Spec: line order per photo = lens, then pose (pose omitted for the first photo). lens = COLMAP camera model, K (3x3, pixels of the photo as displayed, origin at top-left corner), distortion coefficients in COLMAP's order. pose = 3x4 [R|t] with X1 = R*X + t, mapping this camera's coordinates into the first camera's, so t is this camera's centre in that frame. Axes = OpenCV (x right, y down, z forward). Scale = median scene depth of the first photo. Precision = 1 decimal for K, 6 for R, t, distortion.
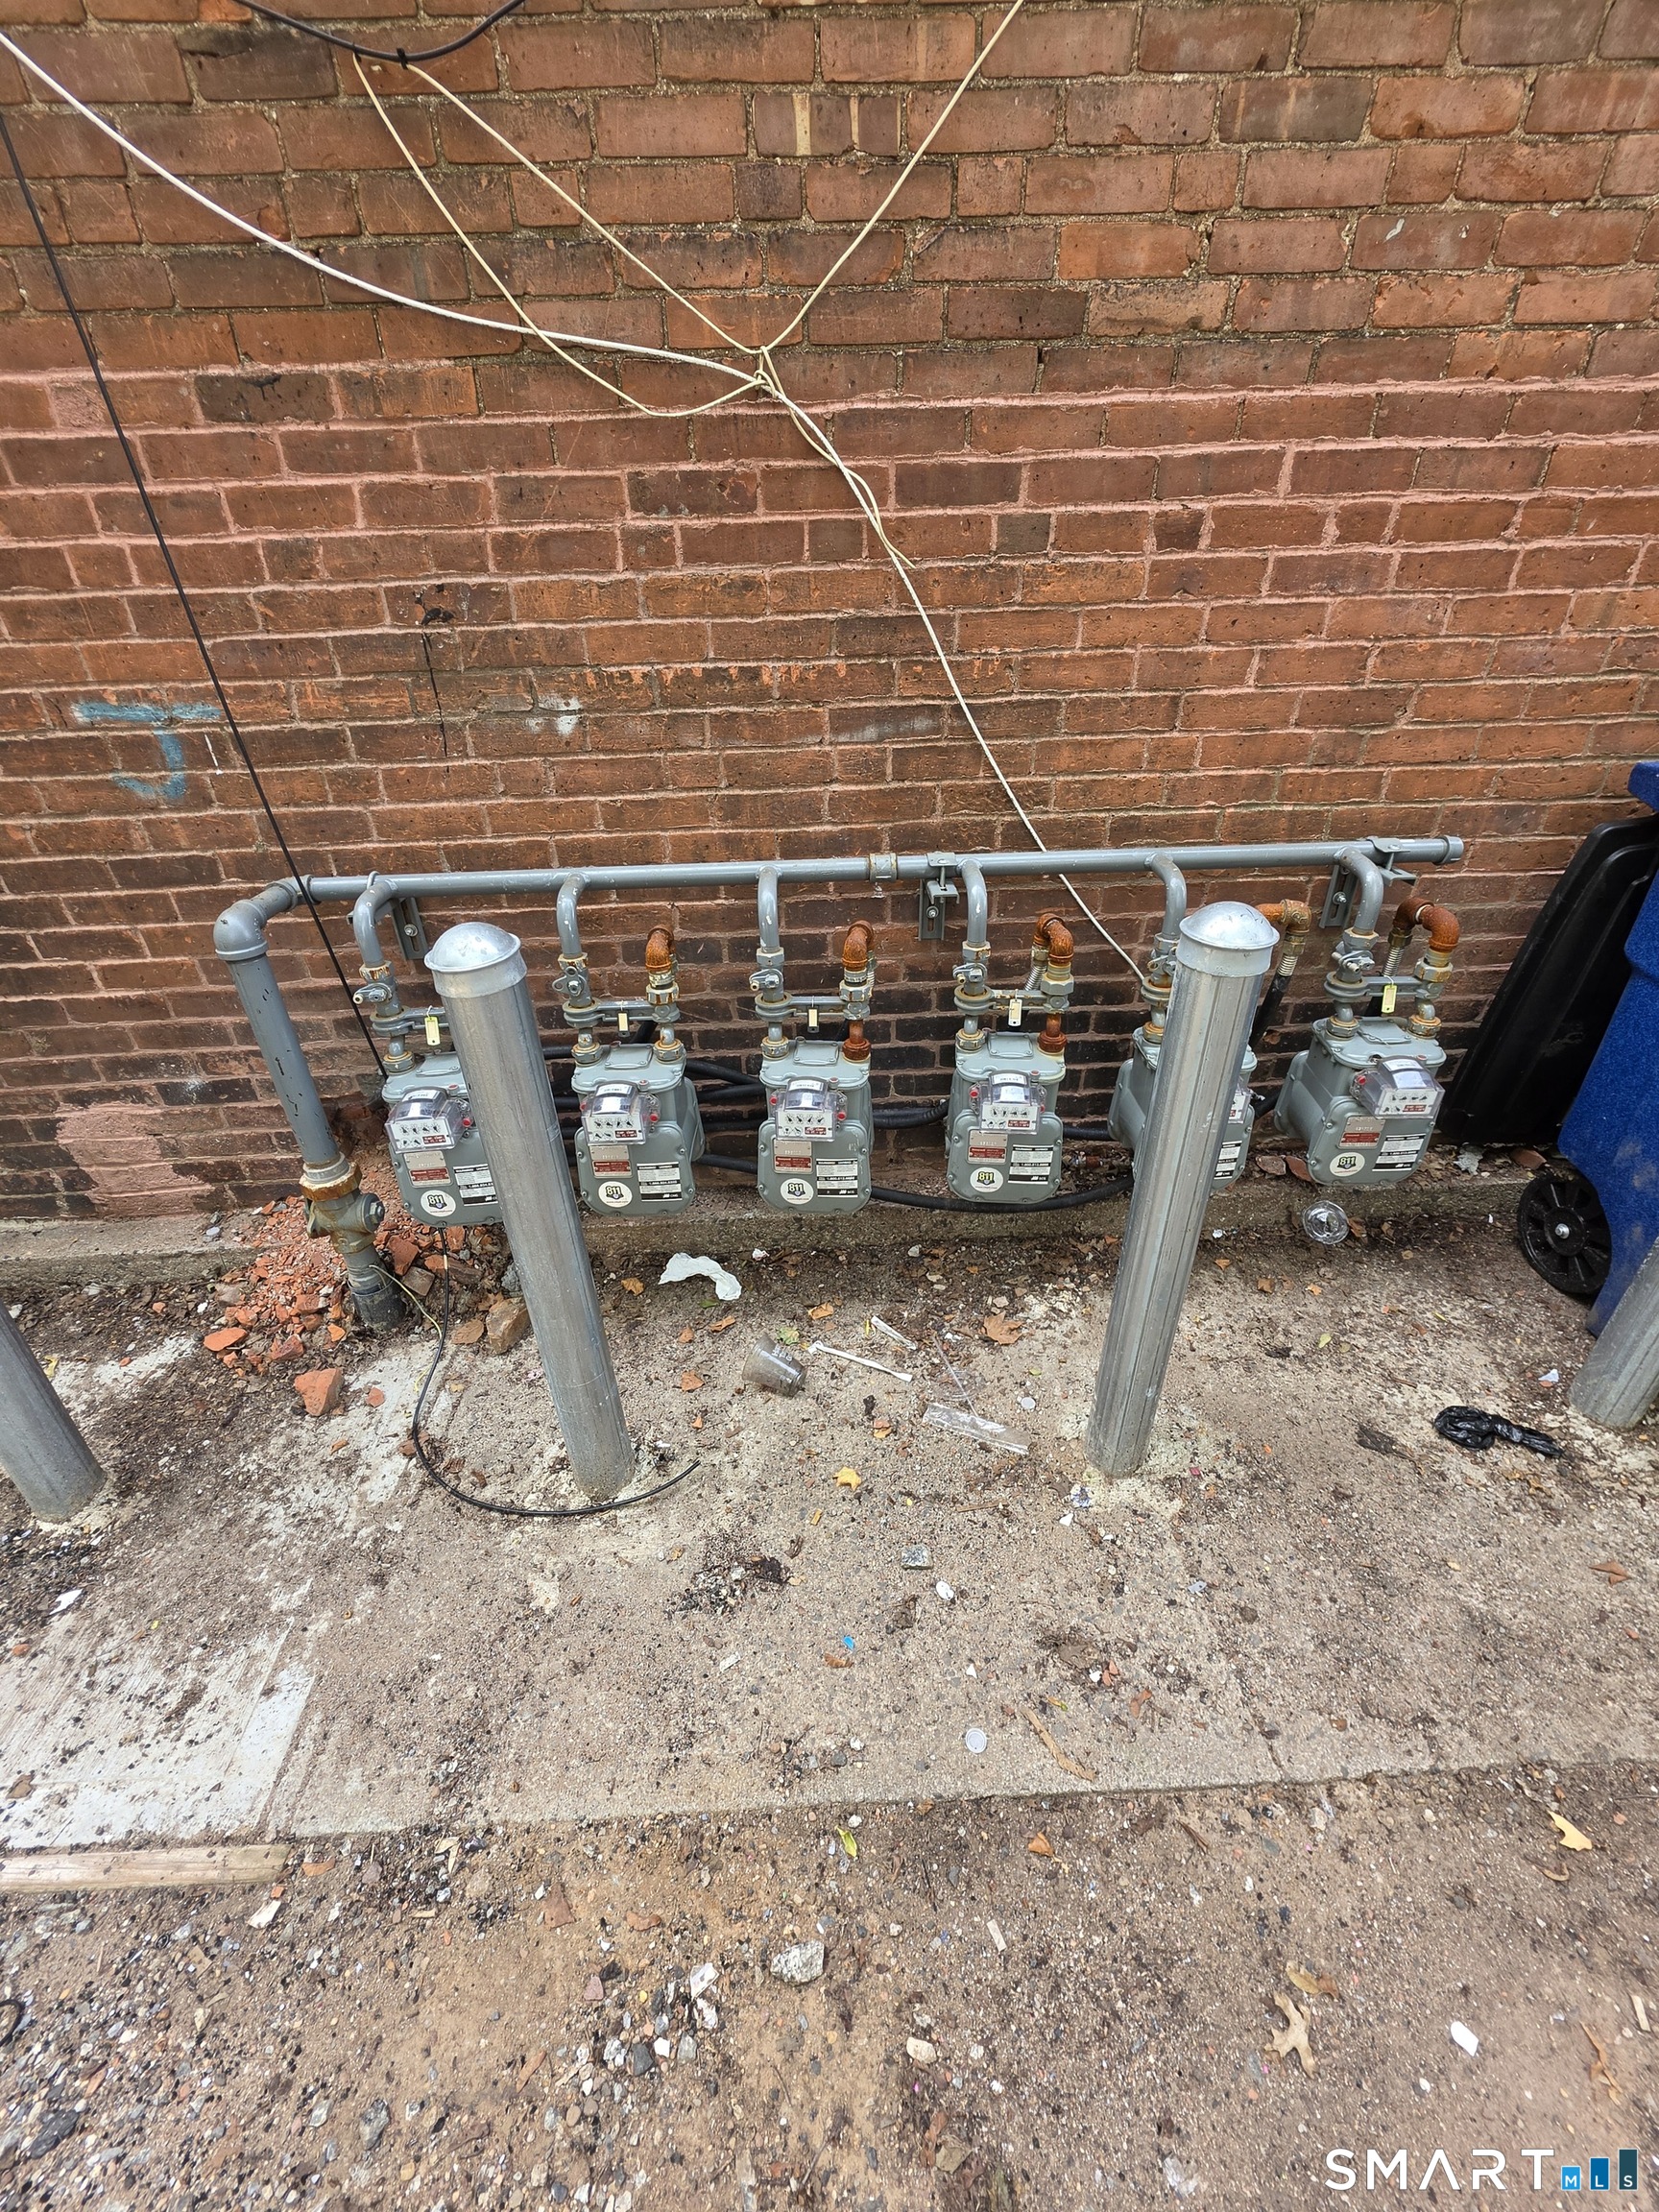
lens RADIAL K [[891.9, 0, 824.9], [0, 891.9, 1095.7], [0, 0, 1]] dist [0.001881, 0.000391]
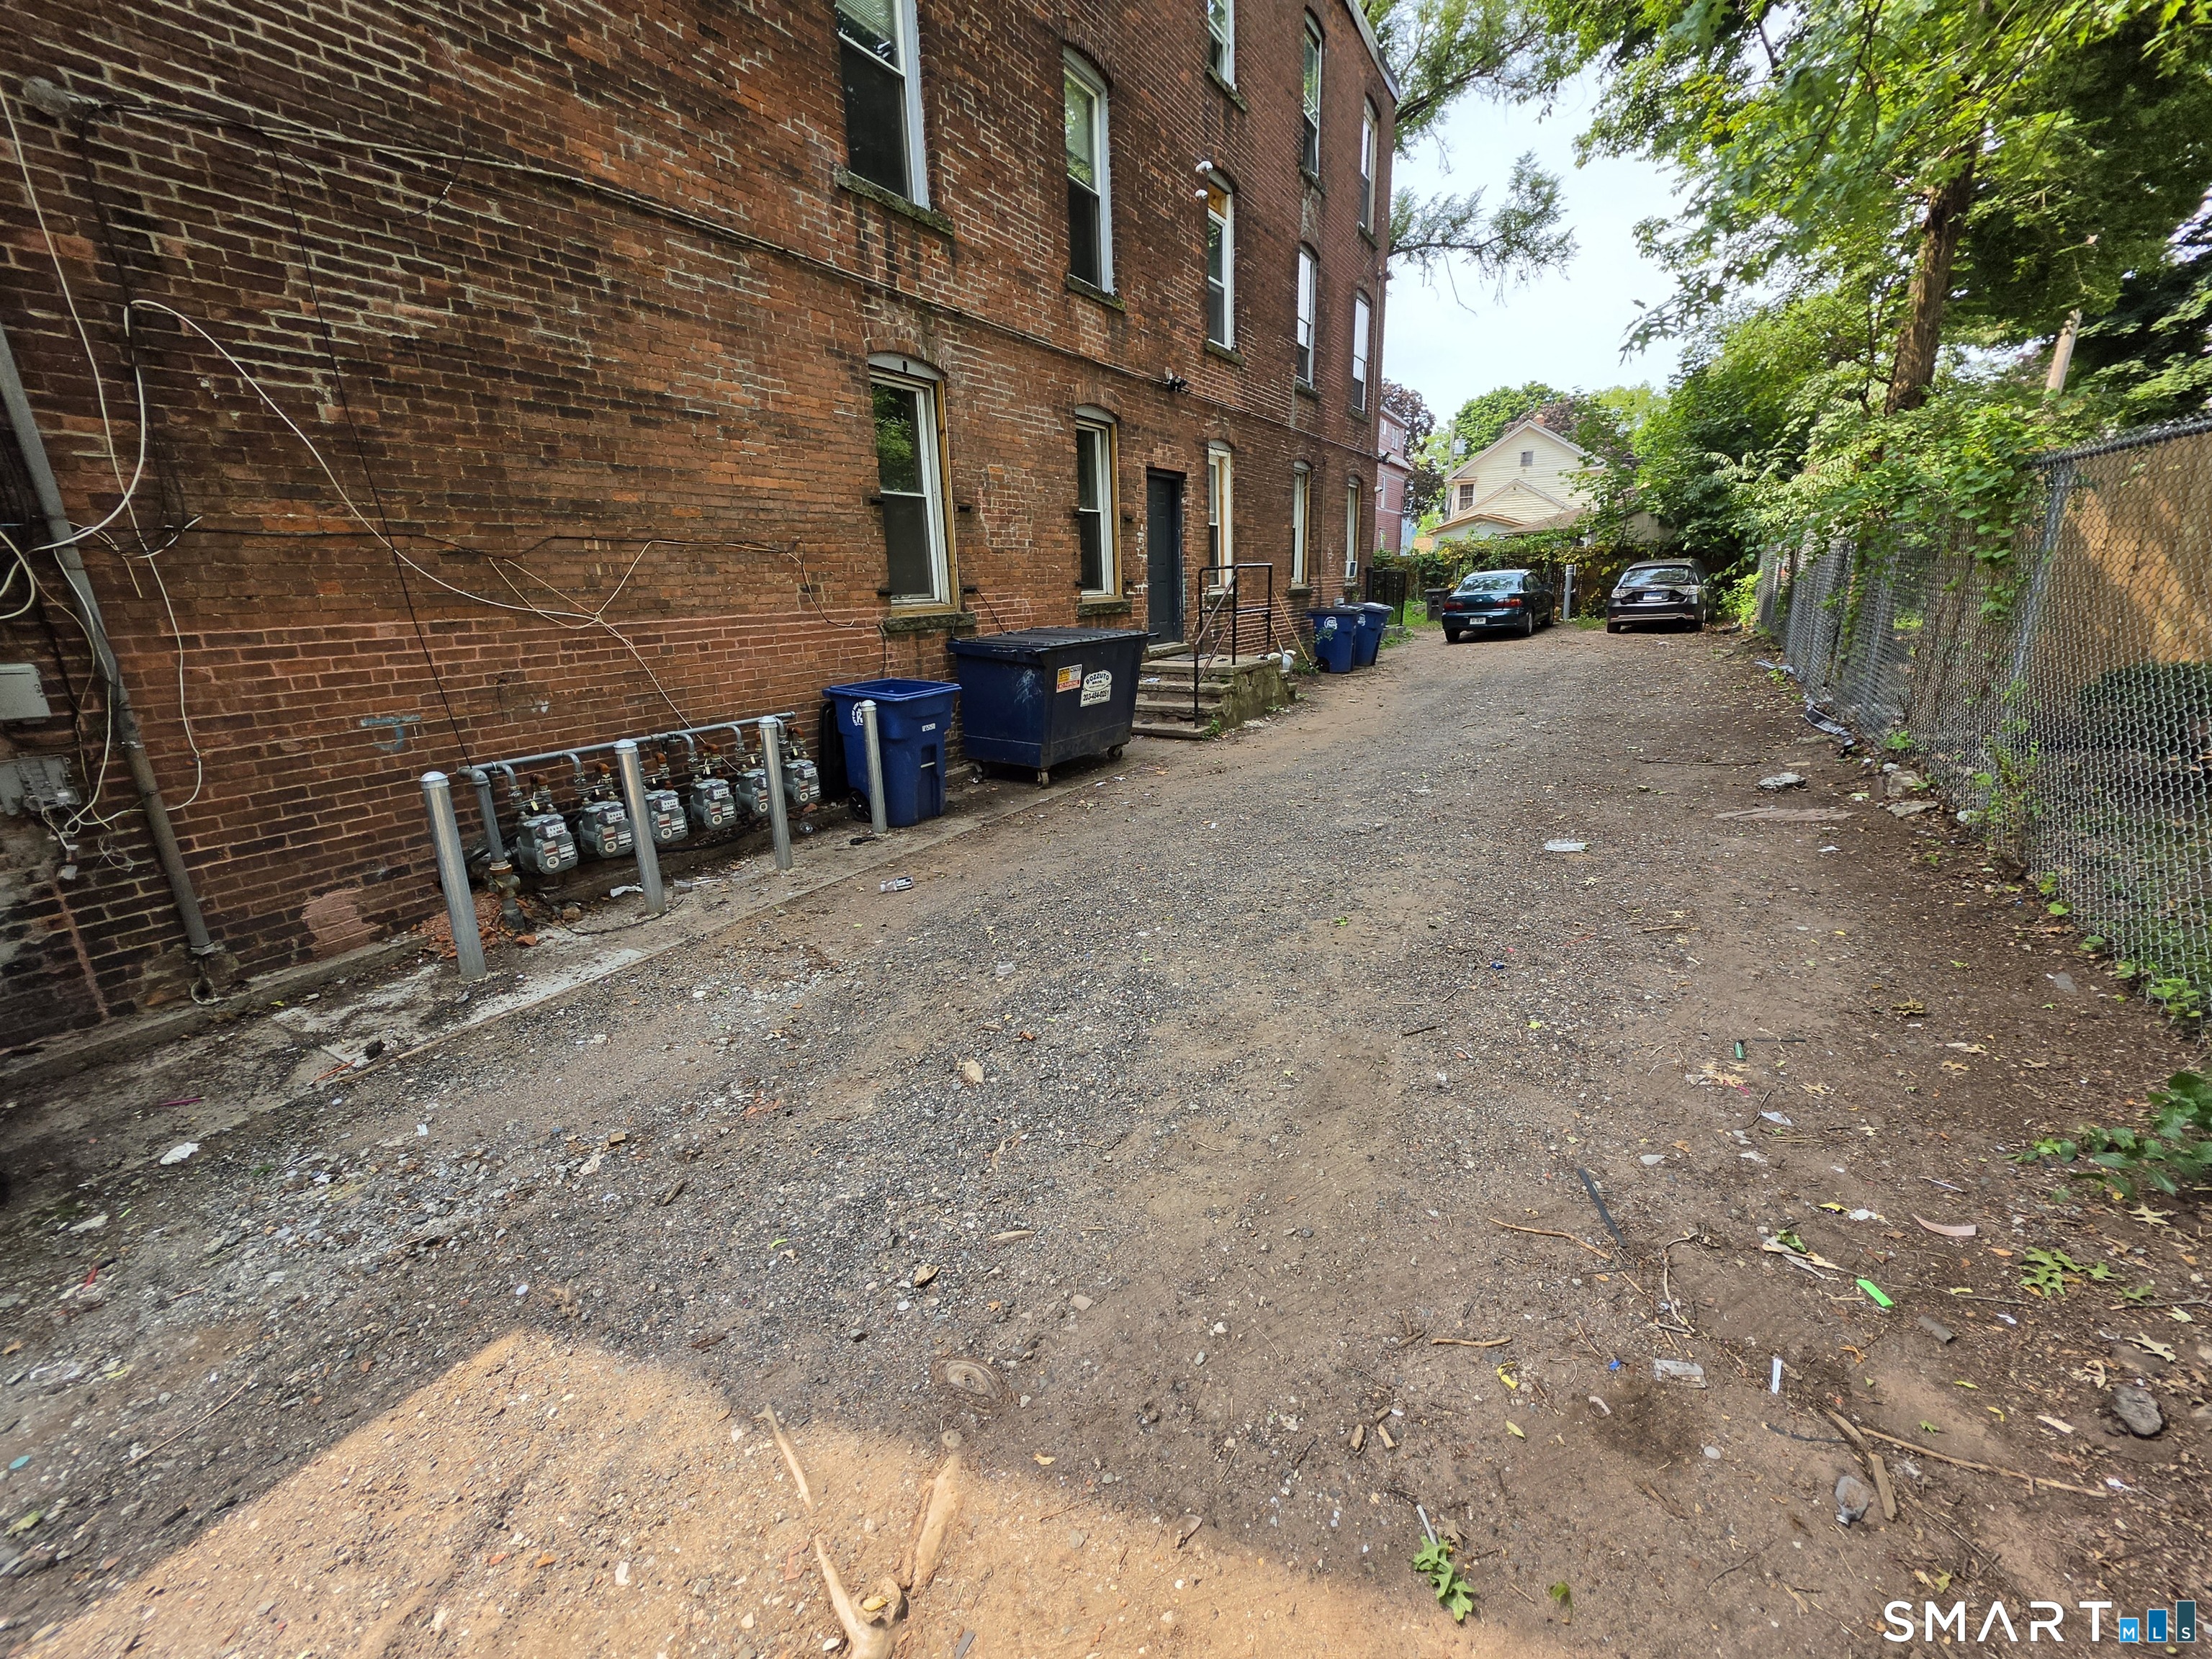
lens RADIAL K [[891.9, 0, 1097.4], [0, 891.9, 822.3], [0, 0, 1]] dist [0.001881, 0.000391]
pose [[0.554343, -0.206434, 0.806281, -1.912175], [0.431130, 0.899872, -0.066018, 1.038258], [-0.711921, 0.384208, 0.587837, -2.182719]]
